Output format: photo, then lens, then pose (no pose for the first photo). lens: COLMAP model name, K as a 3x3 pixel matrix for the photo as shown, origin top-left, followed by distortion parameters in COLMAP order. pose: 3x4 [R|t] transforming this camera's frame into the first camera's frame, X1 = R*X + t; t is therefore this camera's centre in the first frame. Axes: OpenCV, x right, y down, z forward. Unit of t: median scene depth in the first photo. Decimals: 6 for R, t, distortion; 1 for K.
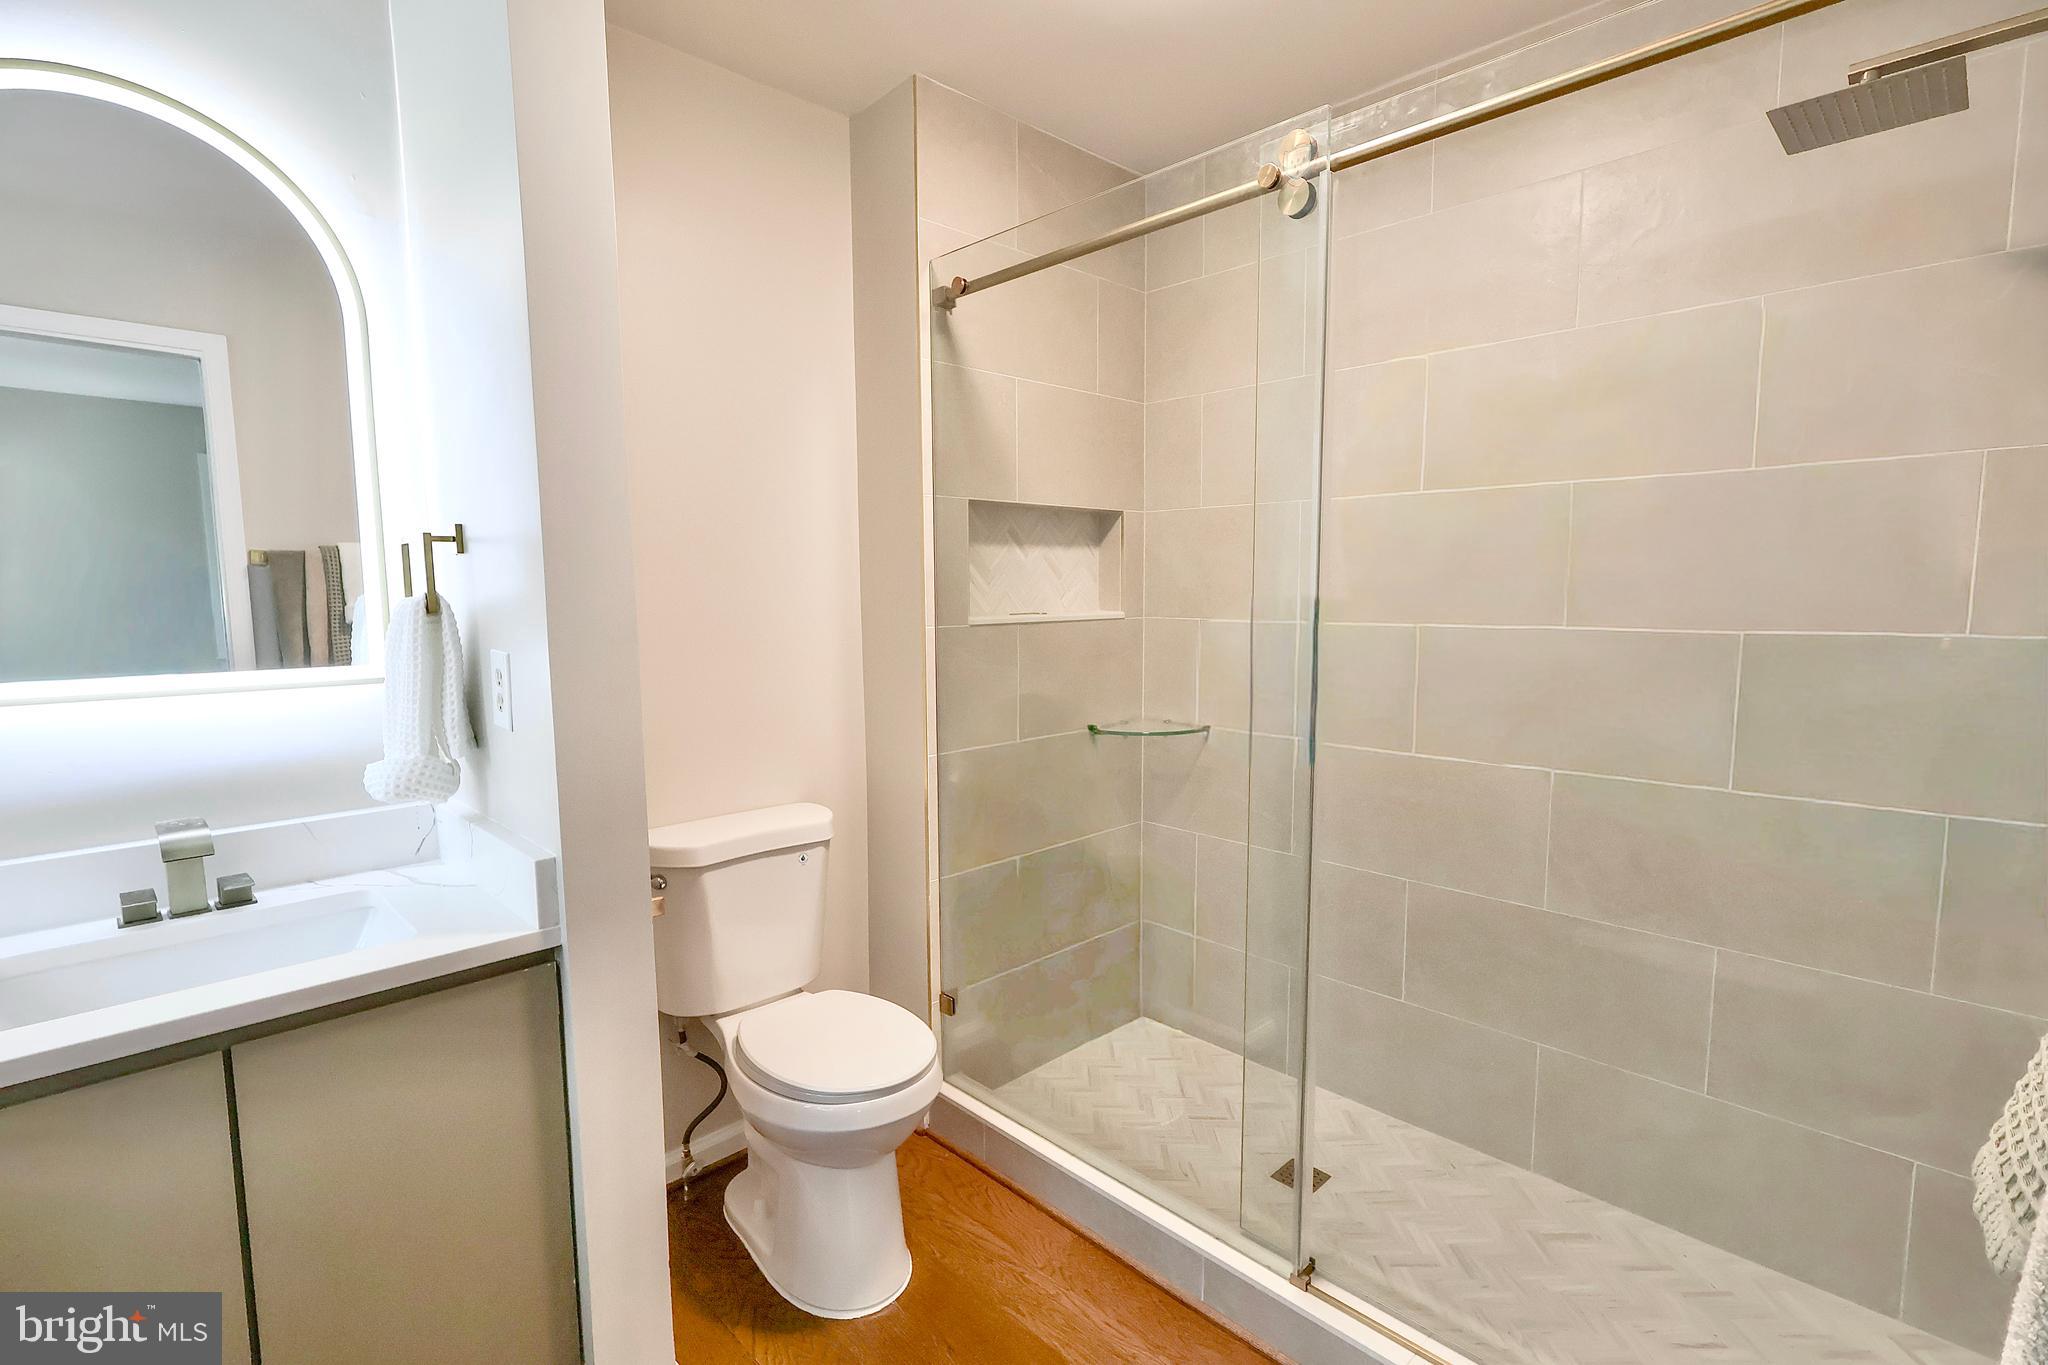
lens RADIAL K [[946.6, 0, 1022.5], [0, 946.6, 686.7], [0, 0, 1]] dist [-0.001892, -0.000075]
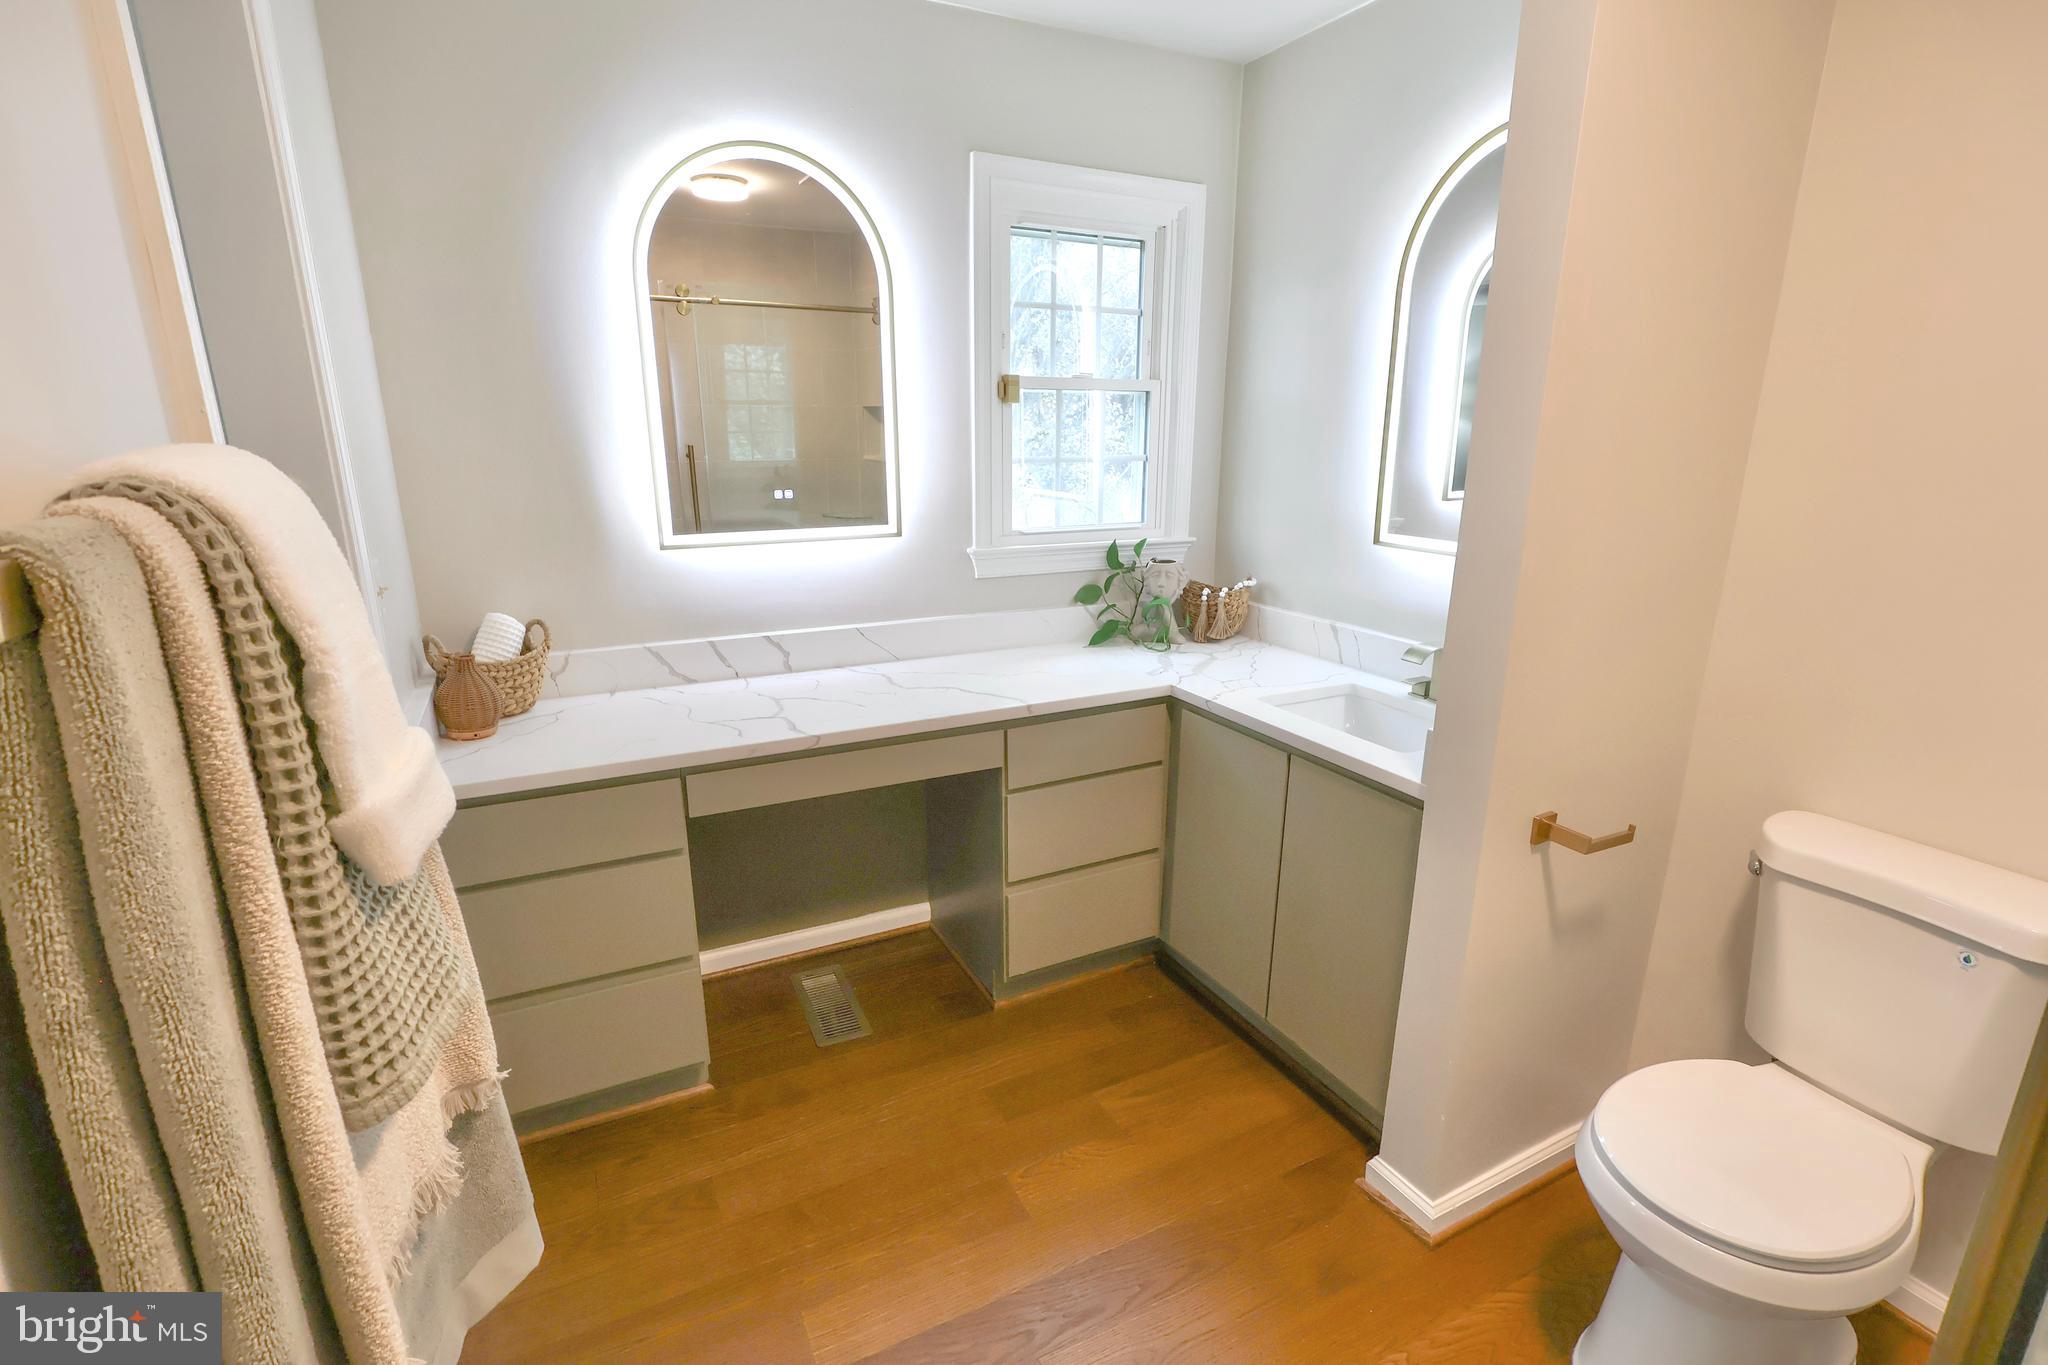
lens RADIAL K [[946.6, 0, 1022.5], [0, 946.6, 686.7], [0, 0, 1]] dist [-0.001892, -0.000075]
pose [[-0.299060, 0.259853, -0.918172, 0.576878], [-0.100637, 0.948253, 0.301146, -0.141555], [0.948913, 0.182463, -0.257434, 0.603824]]
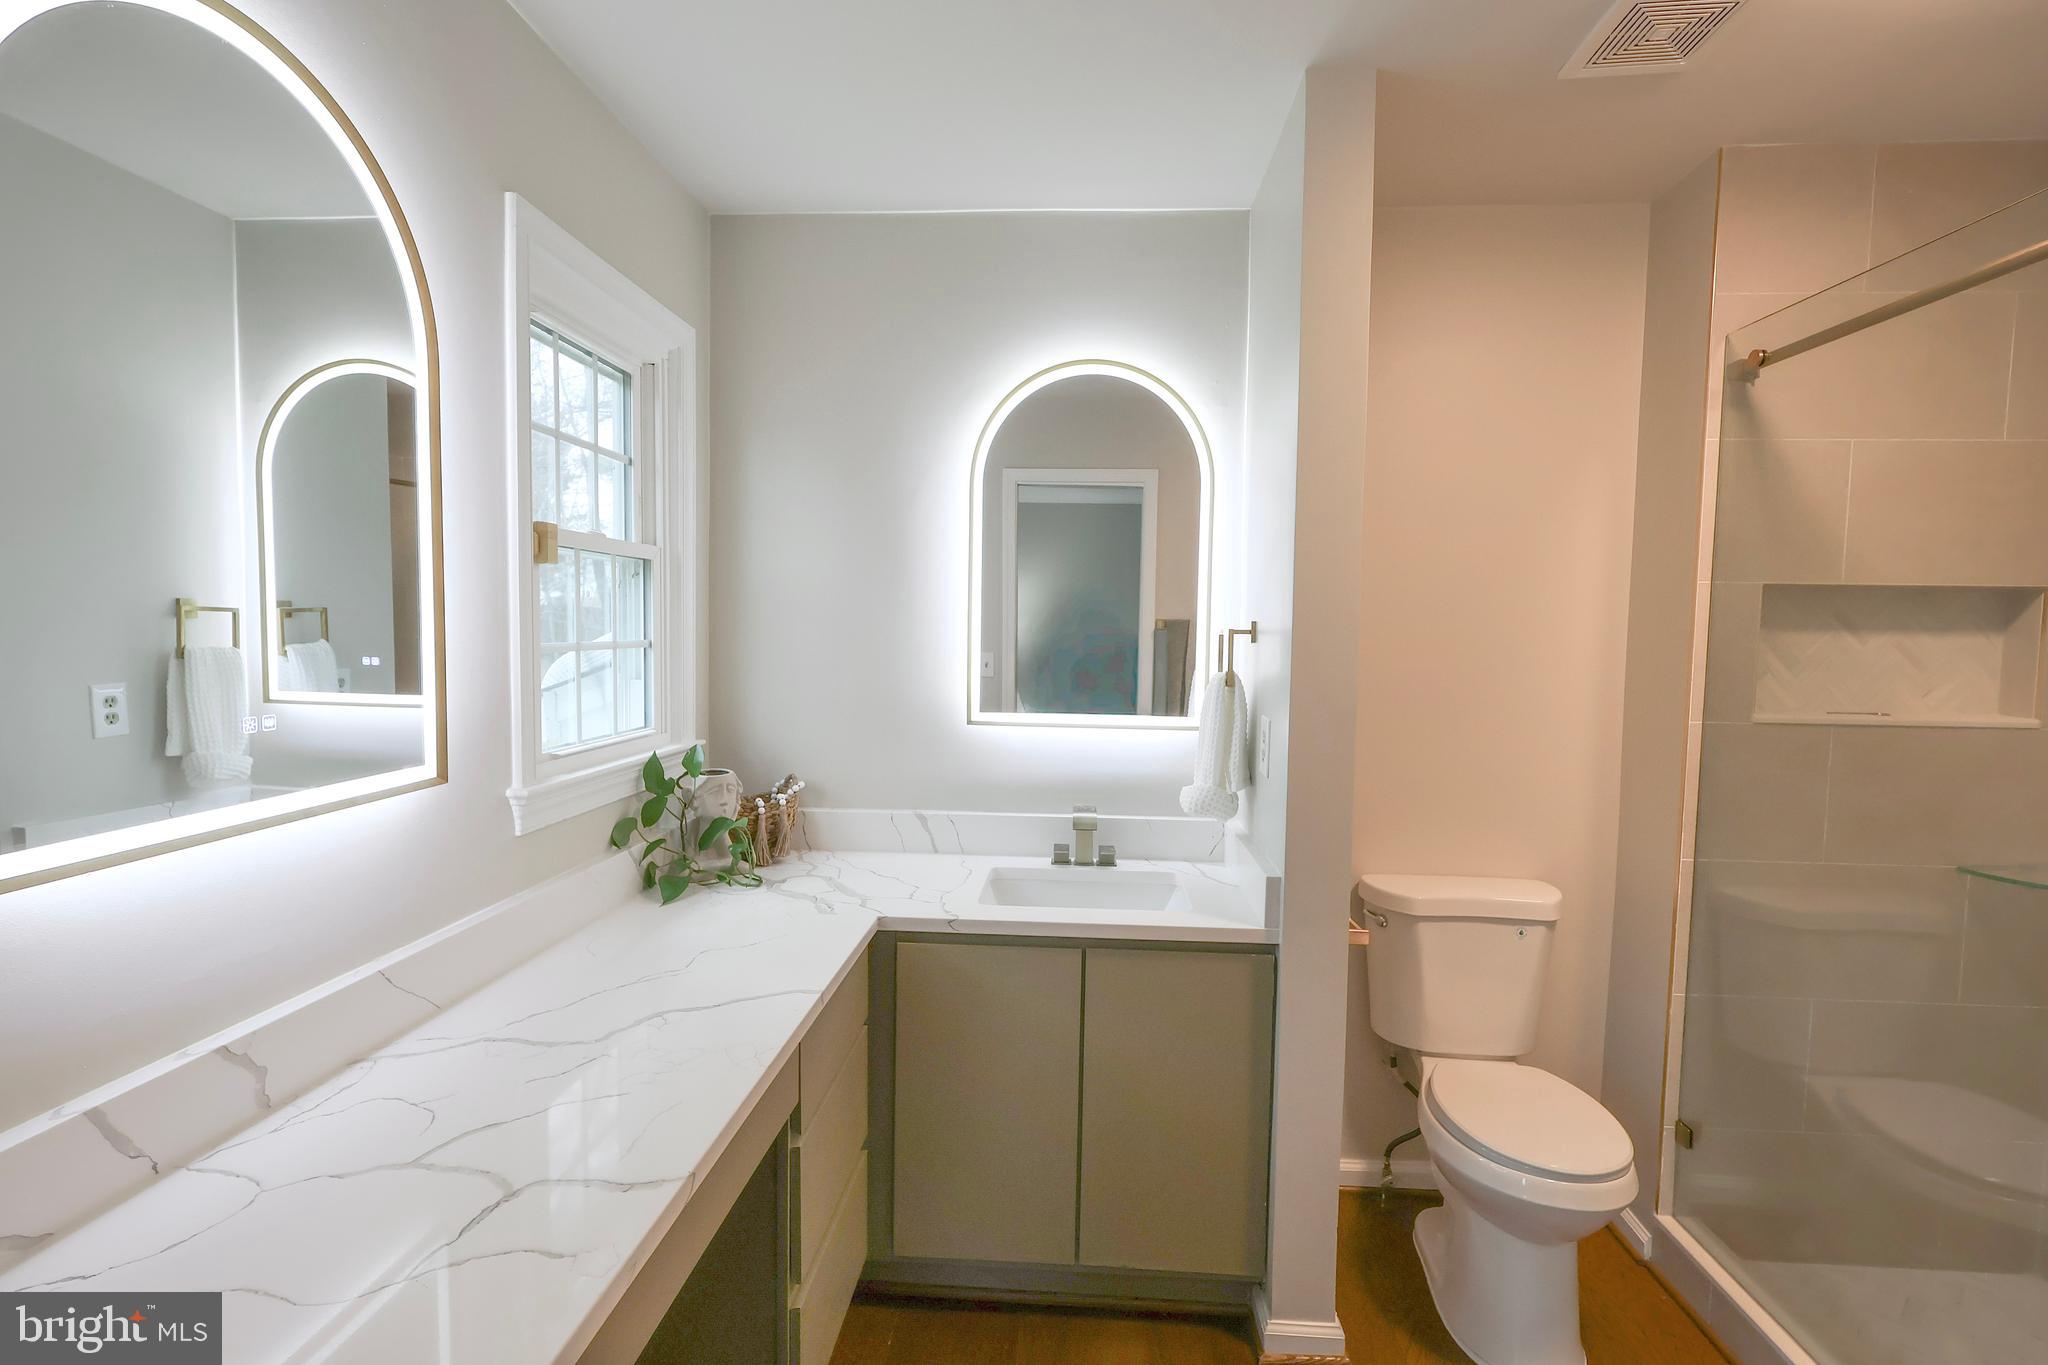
lens RADIAL K [[956.6, 0, 1032.4], [0, 956.6, 685.6], [0, 0, 1]] dist [-0.000467, 0.000568]
pose [[0.670055, 0.063733, -0.739570, 0.194362], [-0.097926, 0.995189, -0.002960, -0.038692], [0.735824, 0.074406, 0.673073, -0.143033]]
